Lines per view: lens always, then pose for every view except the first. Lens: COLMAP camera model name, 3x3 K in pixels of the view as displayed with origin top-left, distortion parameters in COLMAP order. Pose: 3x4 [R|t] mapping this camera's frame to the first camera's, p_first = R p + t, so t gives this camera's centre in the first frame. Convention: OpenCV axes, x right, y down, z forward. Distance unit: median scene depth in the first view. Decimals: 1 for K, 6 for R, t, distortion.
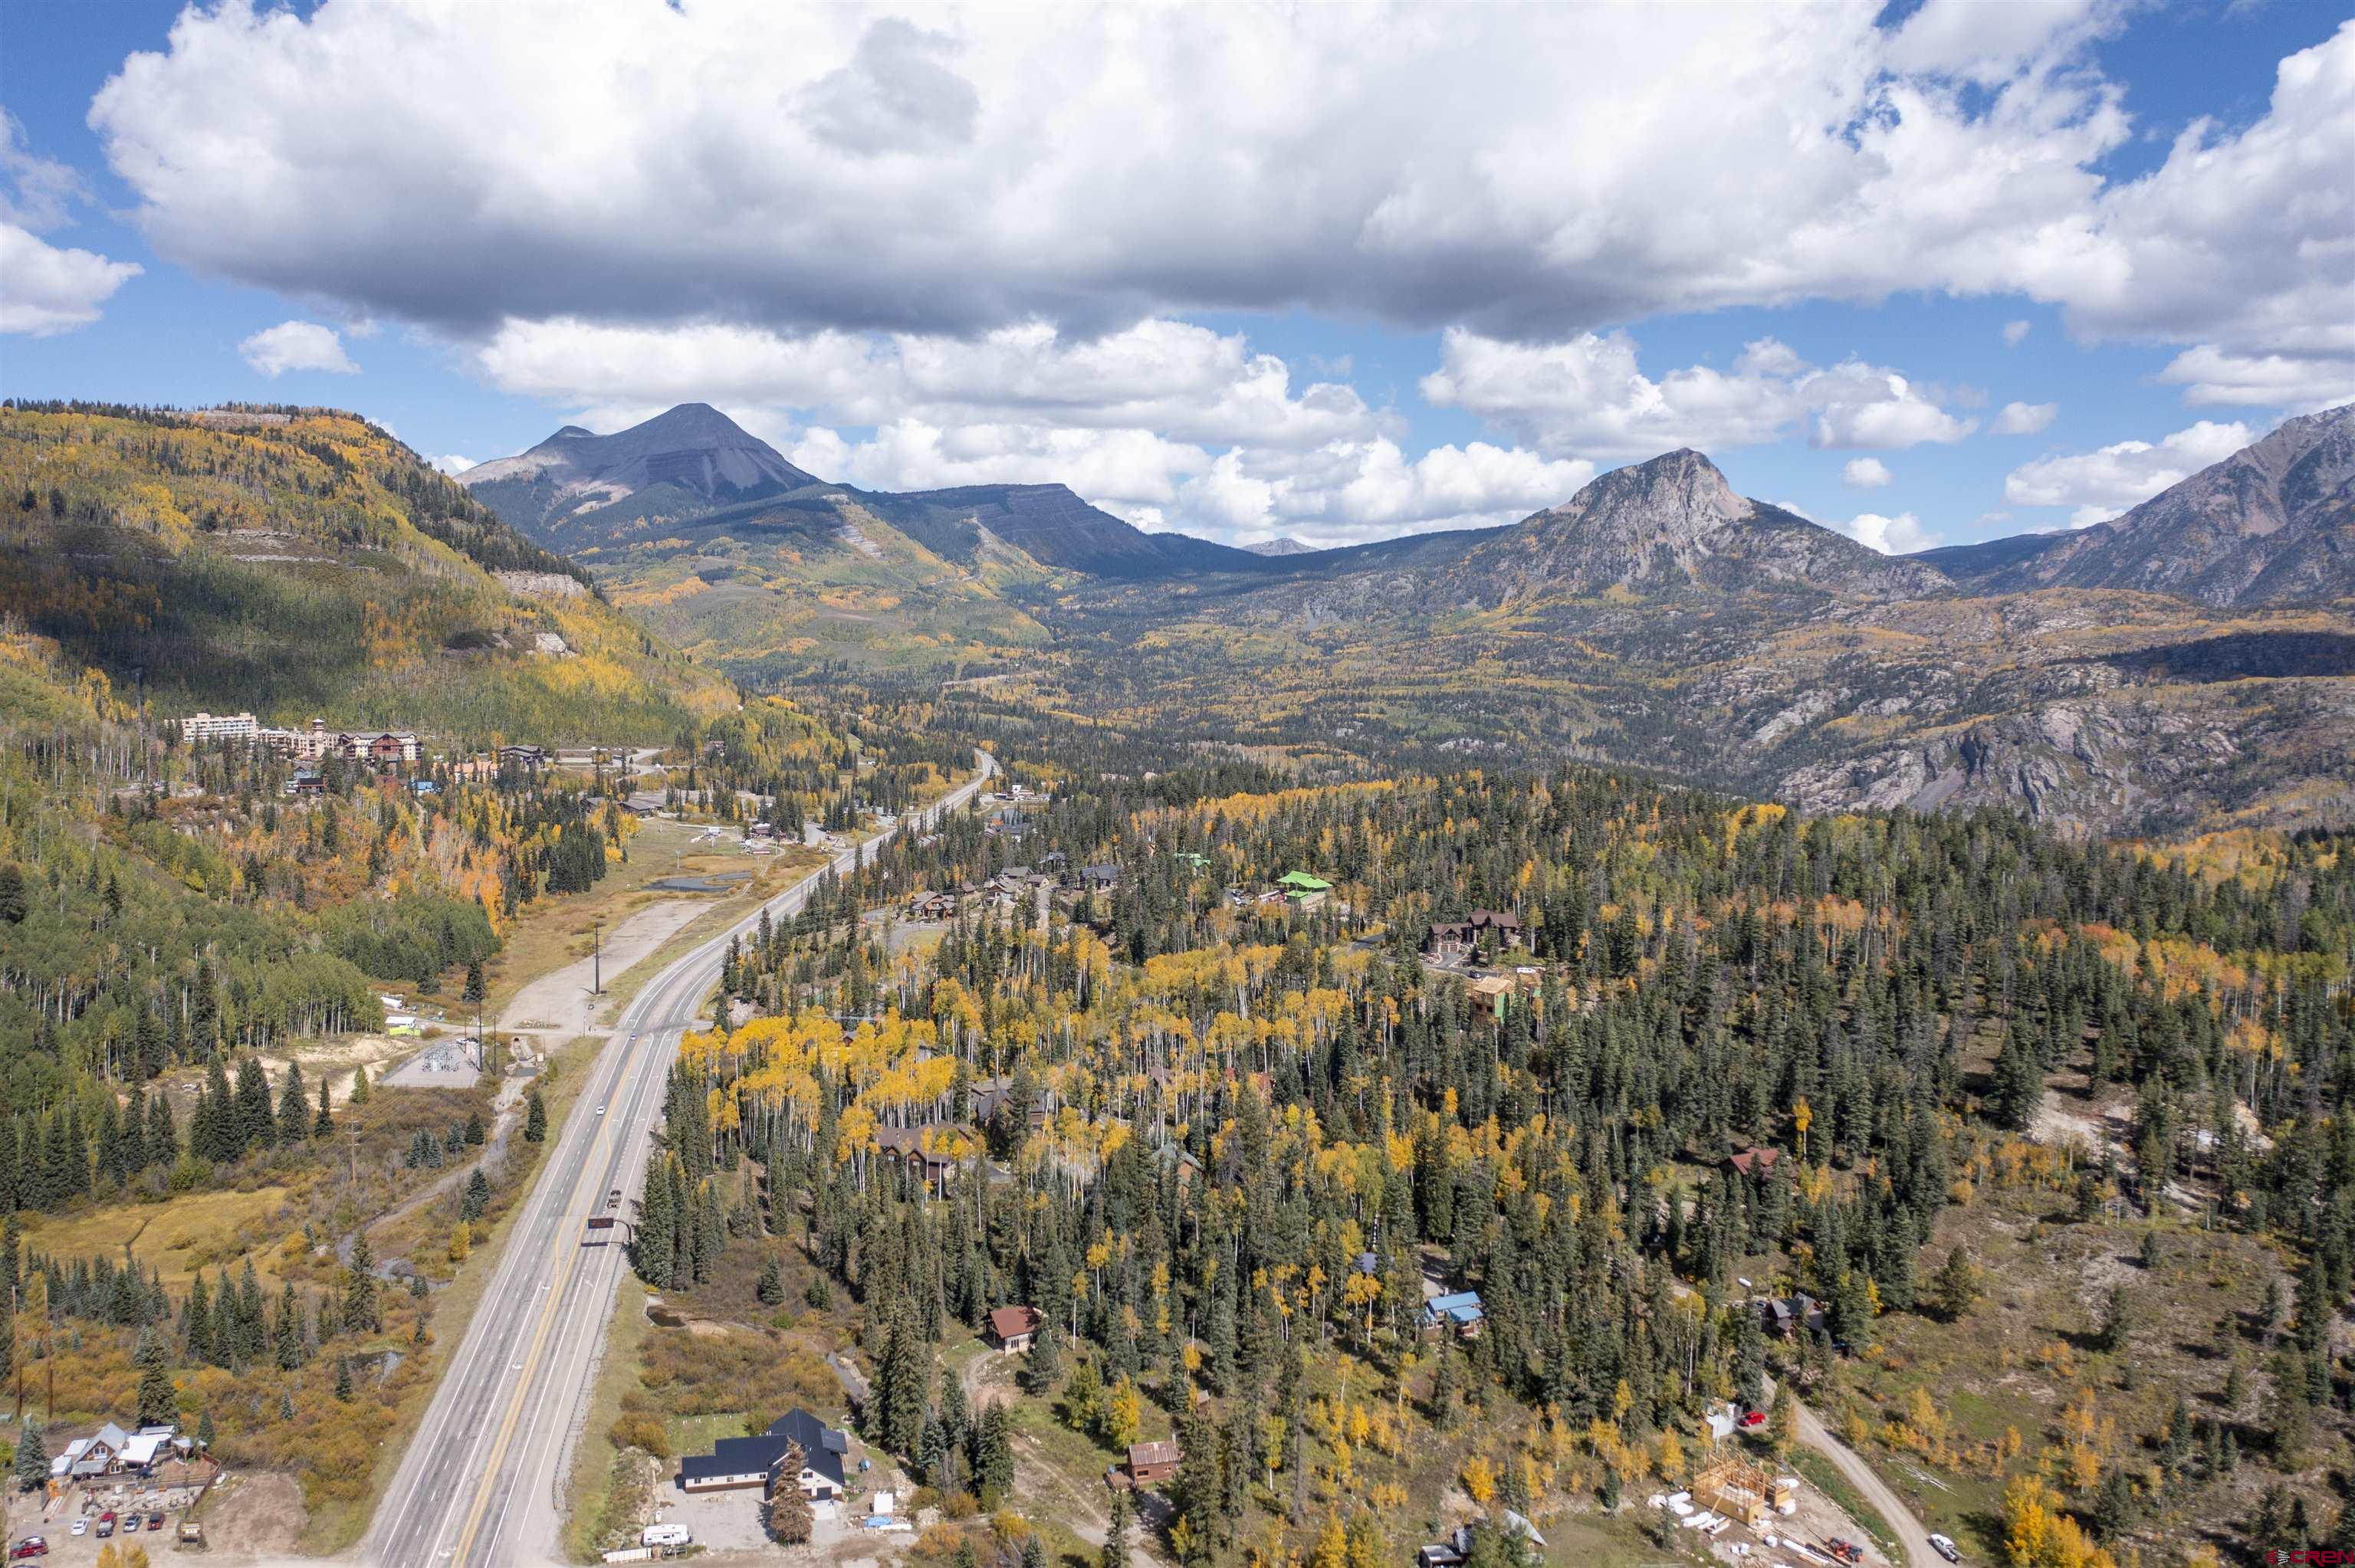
lens RADIAL K [[1862.0, 0, 1177.5], [0, 1862.0, 784.0], [0, 0, 1]] dist [0.000234, 0.000308]
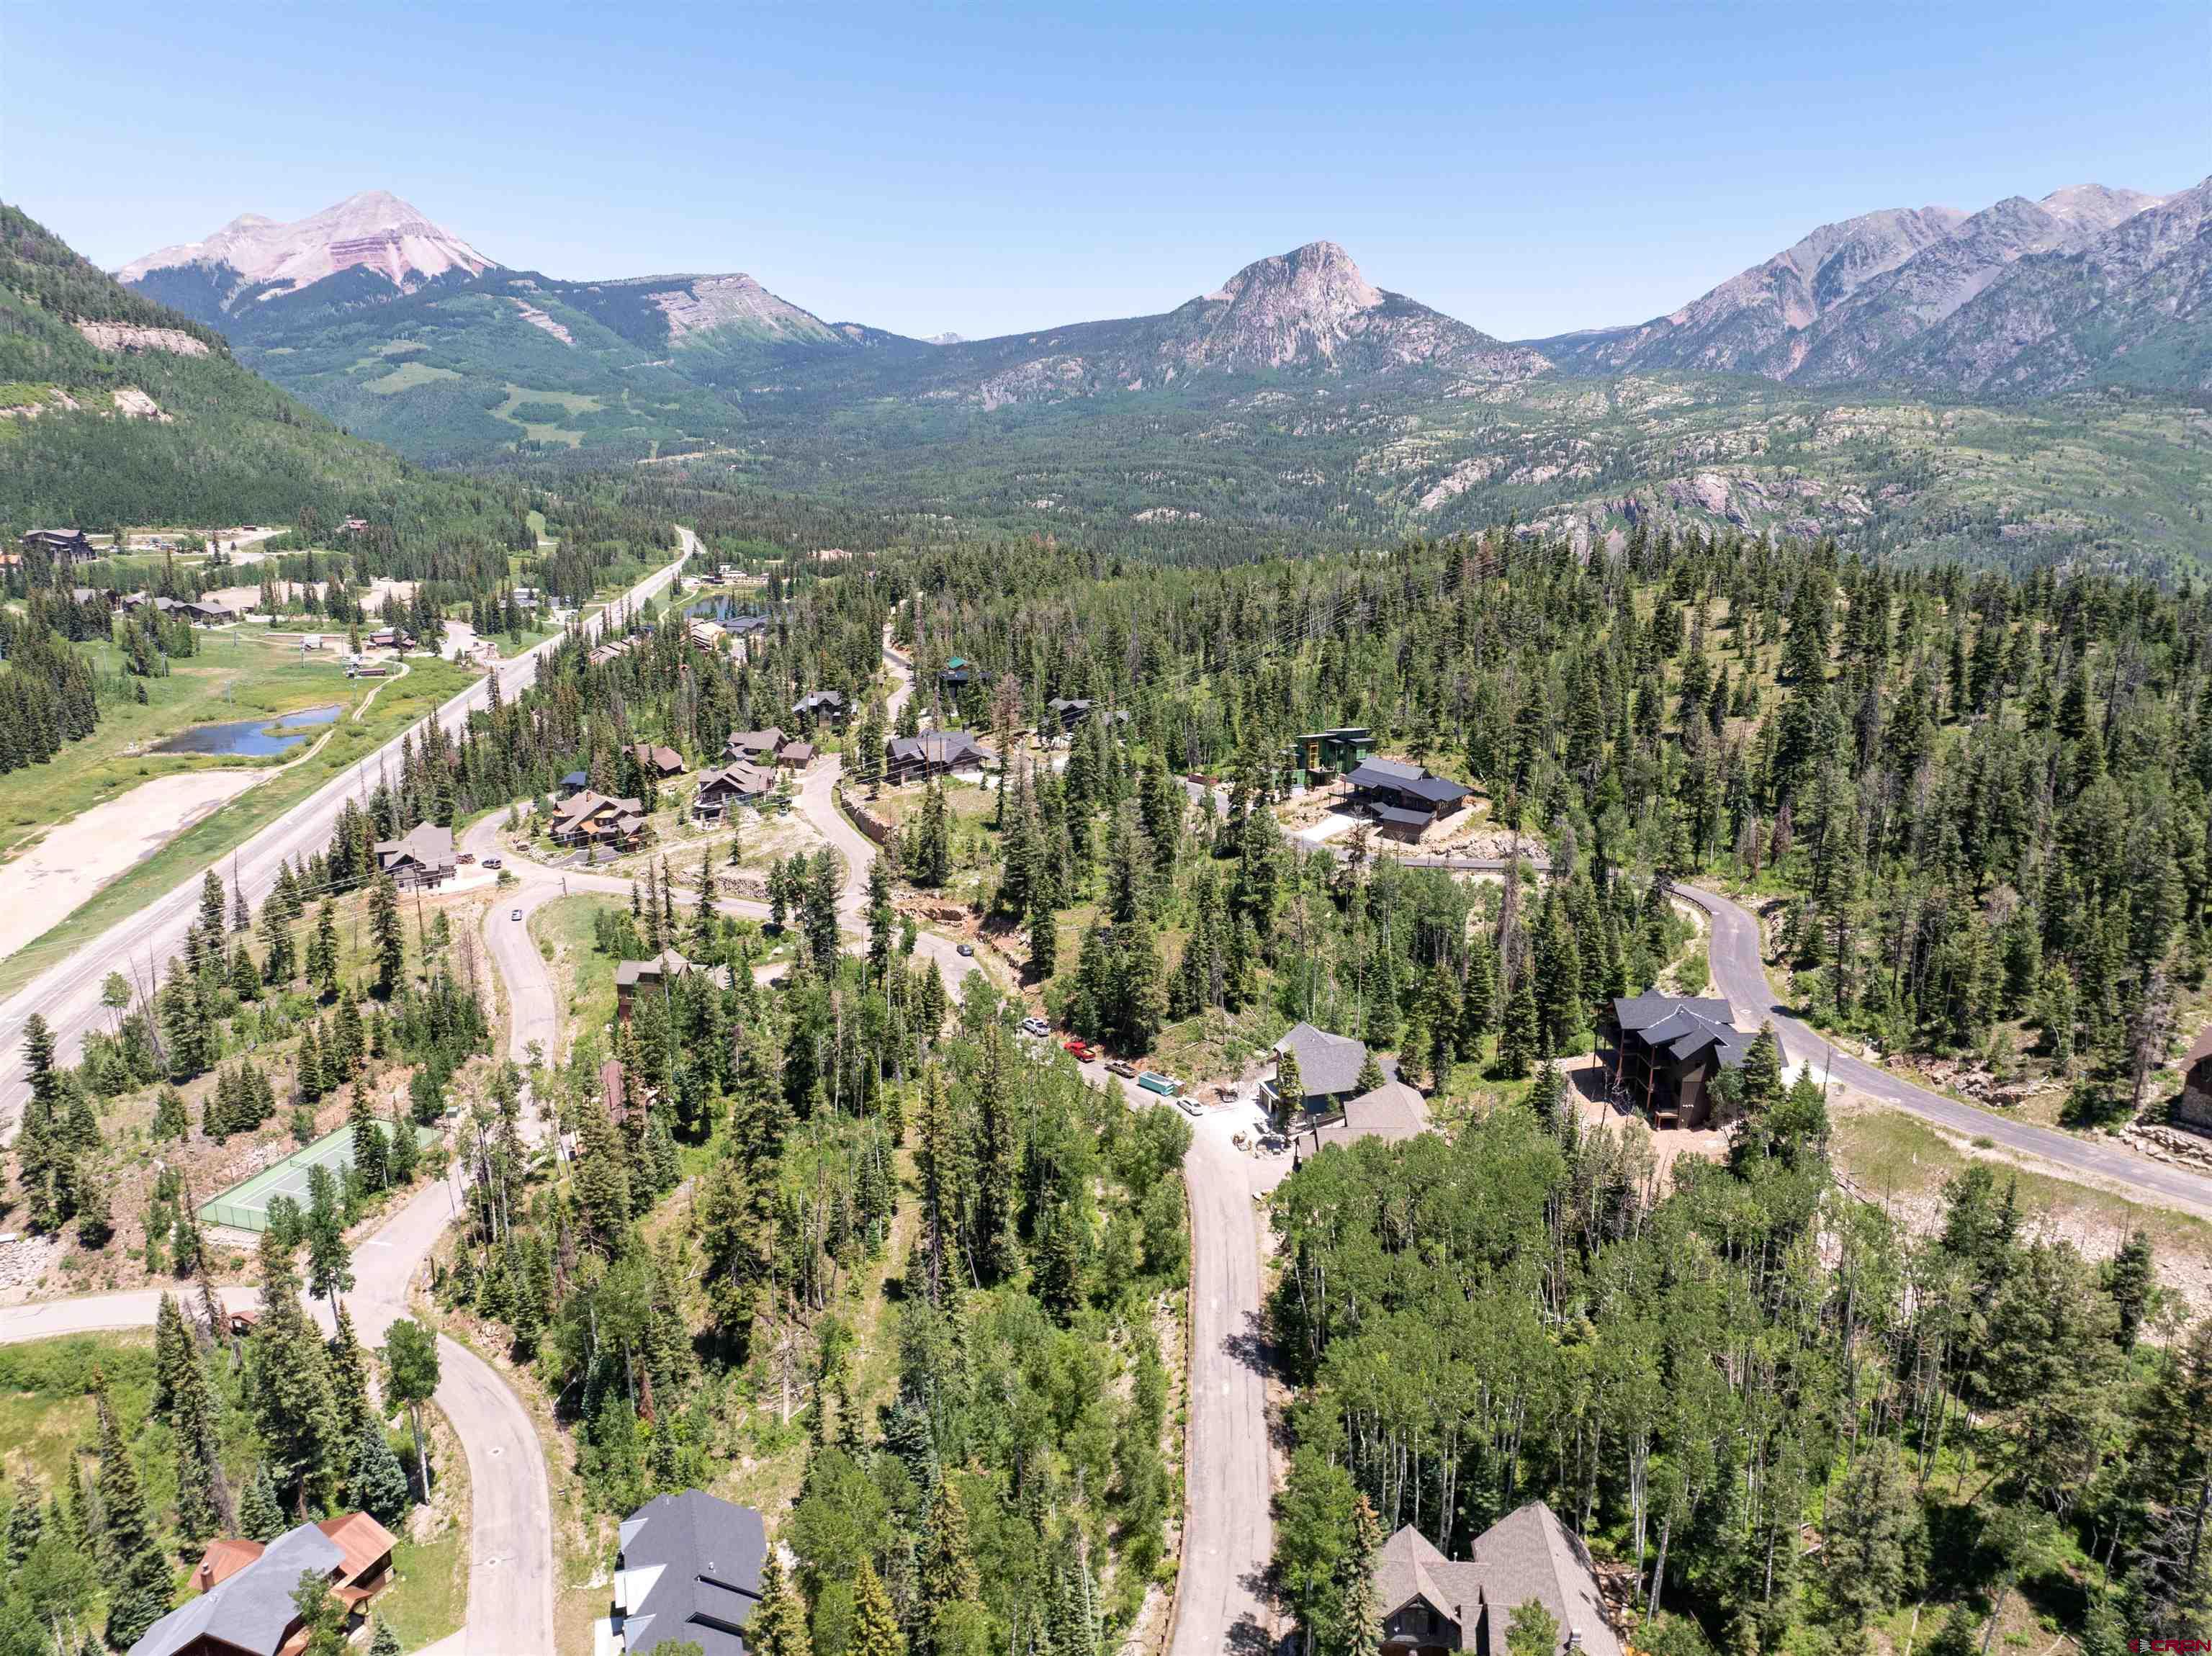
lens RADIAL K [[1561.1, 0, 1113.9], [0, 1561.1, 828.5], [0, 0, 1]] dist [-0.032855, -0.000803]
pose [[0.987060, -0.045292, 0.153824, -0.012121], [0.017953, 0.984464, 0.174667, -0.001021], [-0.159345, -0.169645, 0.972538, 0.119514]]
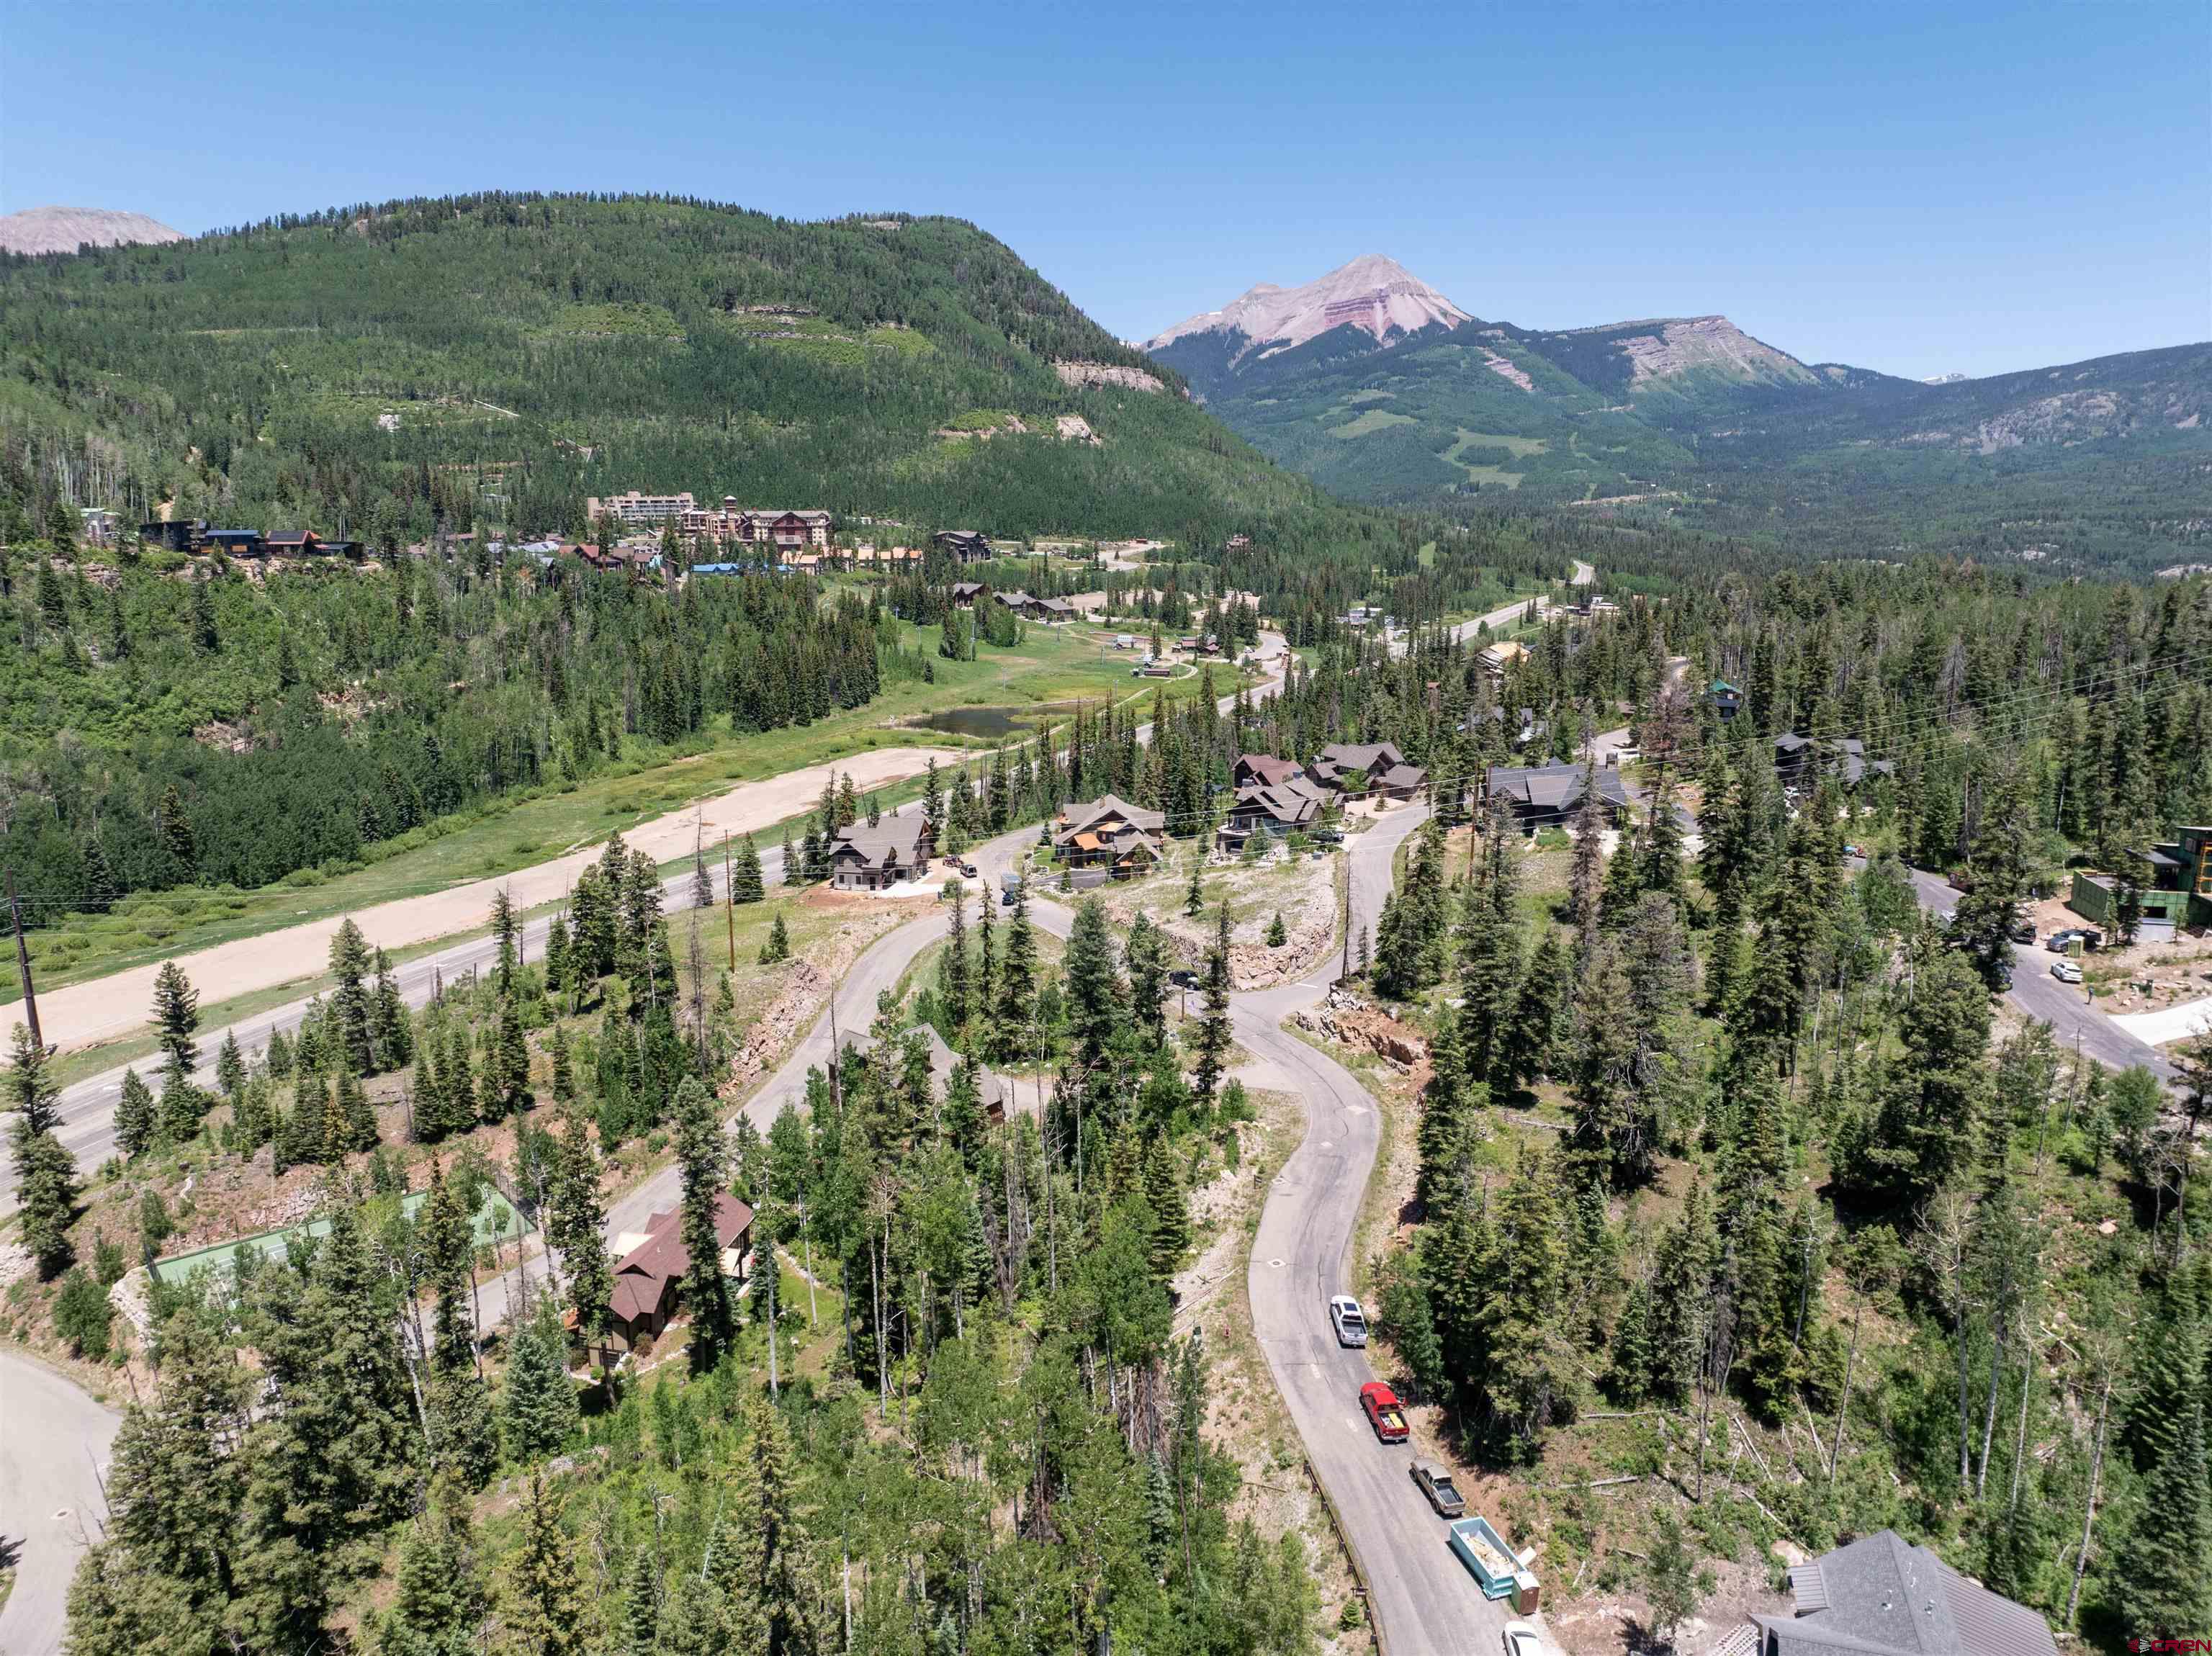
lens RADIAL K [[1561.1, 0, 1113.9], [0, 1561.1, 828.5], [0, 0, 1]] dist [-0.032855, -0.000803]
pose [[0.910647, 0.078397, -0.405679, 0.000924], [-0.020975, 0.989340, 0.144106, 0.003430], [0.412652, -0.122721, 0.902584, 0.149466]]
